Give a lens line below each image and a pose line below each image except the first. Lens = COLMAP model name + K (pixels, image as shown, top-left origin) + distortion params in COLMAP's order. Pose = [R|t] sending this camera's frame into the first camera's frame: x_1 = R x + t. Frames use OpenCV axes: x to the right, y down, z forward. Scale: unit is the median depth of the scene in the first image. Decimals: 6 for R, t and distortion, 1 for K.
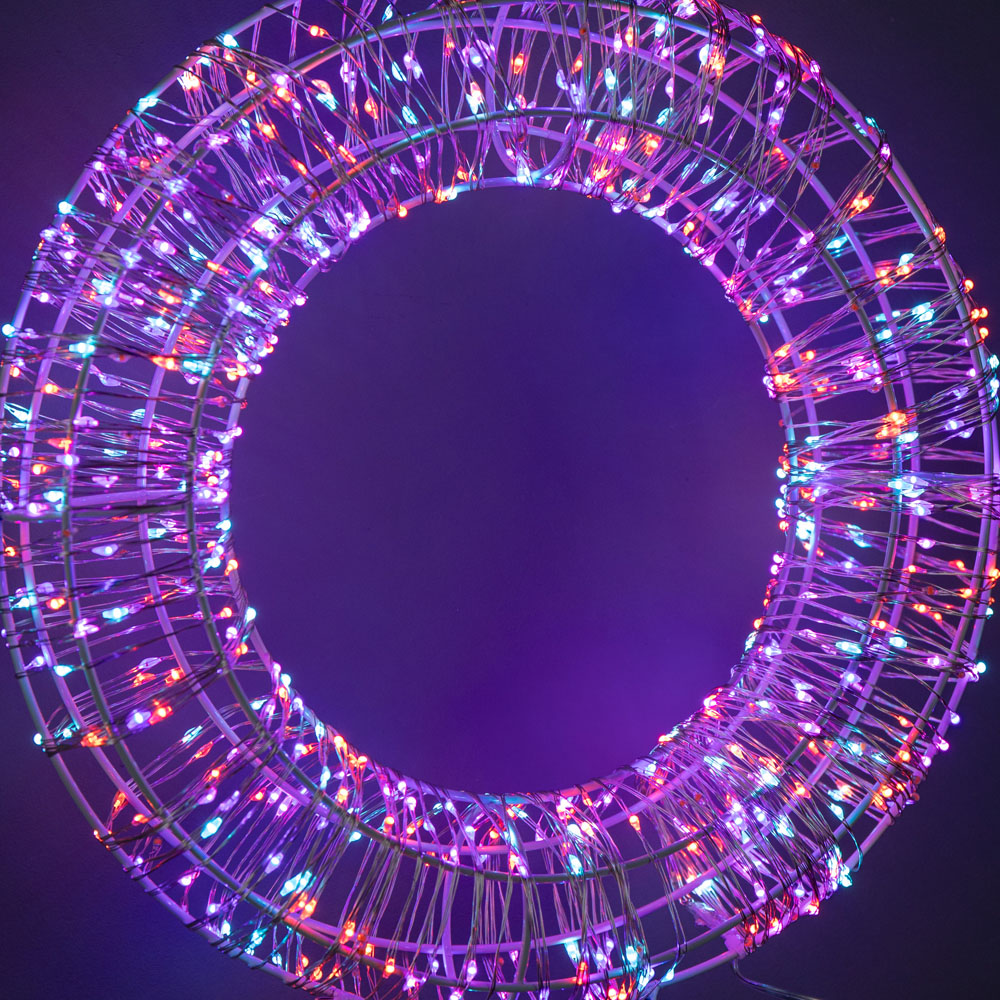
lens RADIAL K [[3507.6, 0, 502.1], [0, 3507.6, 352.7], [0, 0, 1]] dist [-0.129244, 3.710461]
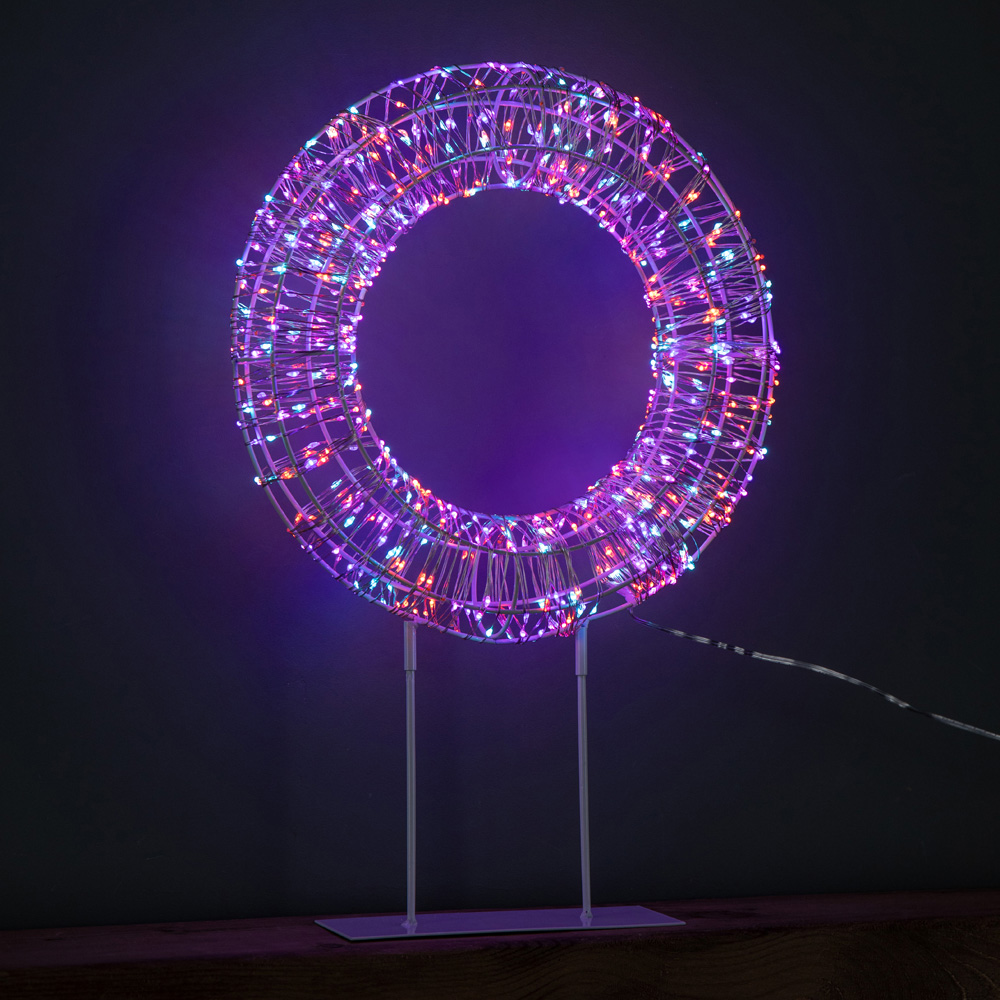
lens RADIAL K [[2834.1, 0, 497.6], [0, 2834.1, 378.5], [0, 0, 1]] dist [0.023547, -0.148660]
pose [[0.999898, -0.011654, -0.008252, 0.010313], [0.011418, 0.999539, -0.028146, 0.096532], [0.008576, 0.028049, 0.999570, -0.507512]]
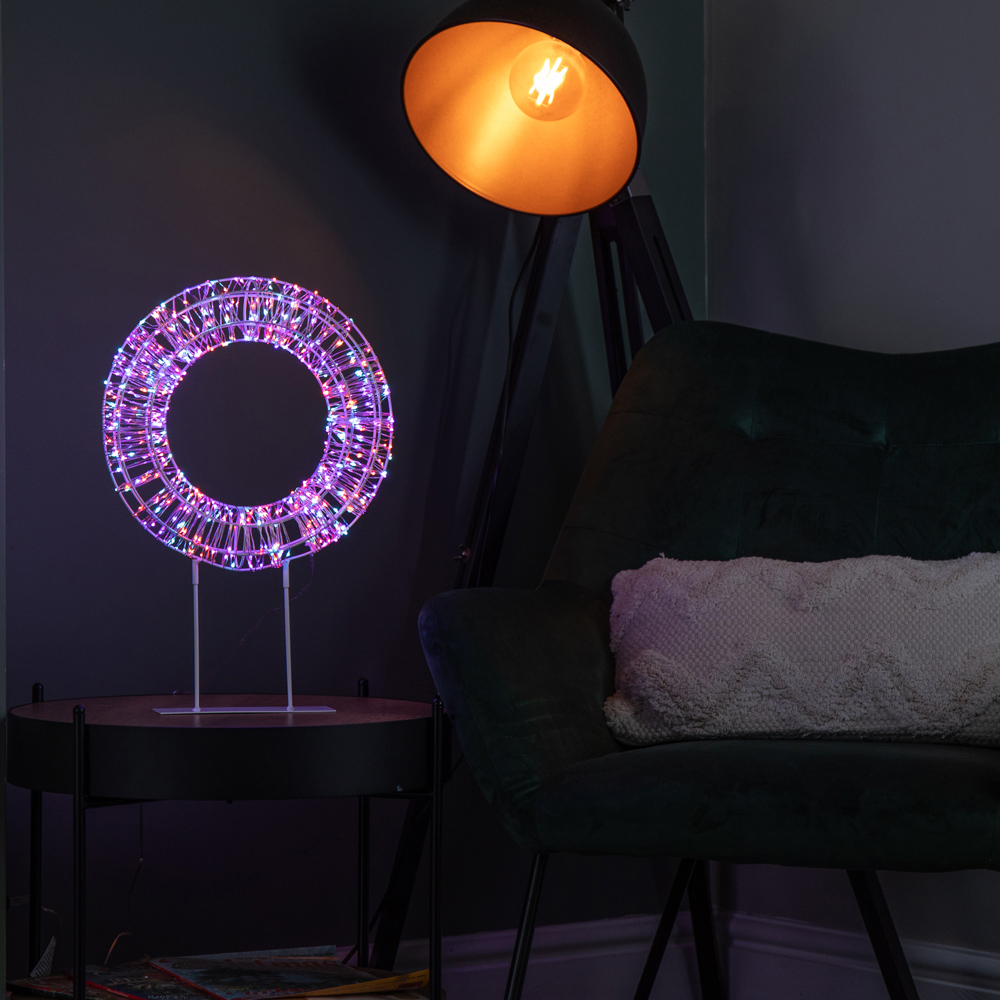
lens RADIAL K [[3507.6, 0, 502.1], [0, 3507.6, 352.7], [0, 0, 1]] dist [-0.129244, 3.710461]
pose [[0.987568, -0.022749, -0.155535, 0.848192], [0.018677, 0.999445, -0.027587, 0.071760], [0.156076, 0.024339, 0.987445, -2.610774]]
